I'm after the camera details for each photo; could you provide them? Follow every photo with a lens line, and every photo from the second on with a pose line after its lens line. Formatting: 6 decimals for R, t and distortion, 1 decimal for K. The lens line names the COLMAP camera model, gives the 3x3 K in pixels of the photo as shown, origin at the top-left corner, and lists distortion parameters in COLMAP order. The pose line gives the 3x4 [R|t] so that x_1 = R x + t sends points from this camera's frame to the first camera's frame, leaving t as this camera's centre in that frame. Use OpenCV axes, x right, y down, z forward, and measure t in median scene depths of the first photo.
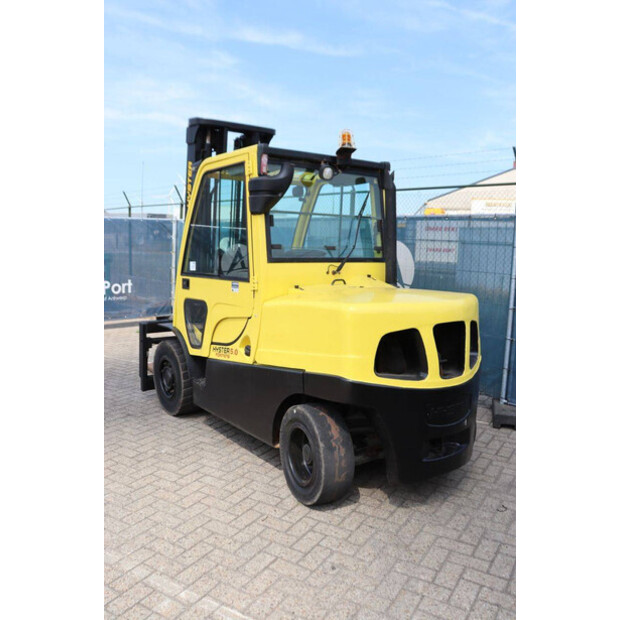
lens RADIAL K [[537.9, 0, 307.1], [0, 537.9, 303.5], [0, 0, 1]] dist [-0.135097, 0.013166]
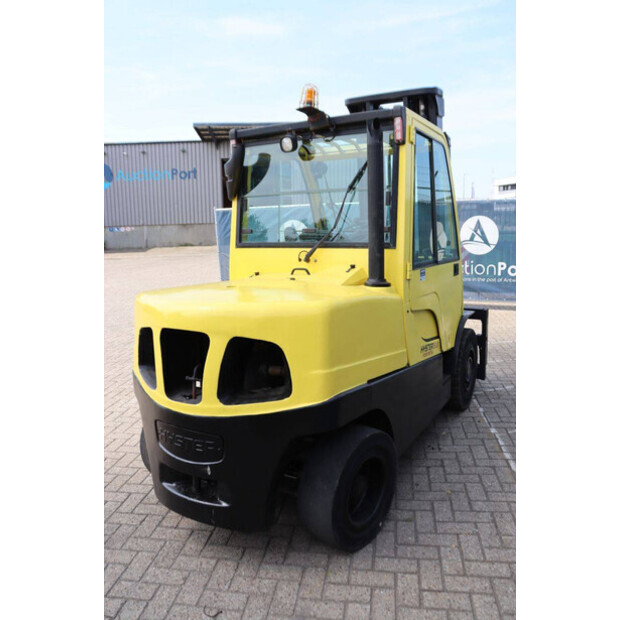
lens RADIAL K [[486.6, 0, 310.0], [0, 486.6, 310.0], [0, 0, 1]] dist [-0.078377, 0.002062]
pose [[0.411942, 0.130412, -0.901830, 0.813202], [-0.072283, 0.991263, 0.110328, -0.069609], [0.908339, 0.019738, 0.417769, 0.734534]]
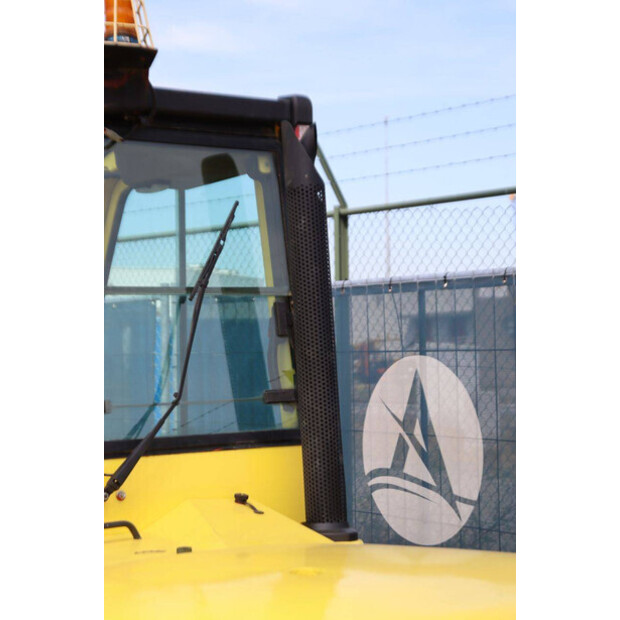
lens RADIAL K [[1442.2, 0, 310.0], [0, 1442.2, 310.0], [0, 0, 1]] dist [0.356559, 0.669616]
pose [[0.998836, -0.047808, -0.006466, 0.180161], [0.046371, 0.988380, -0.144757, -0.041957], [0.013311, 0.144288, 0.989446, 0.269298]]
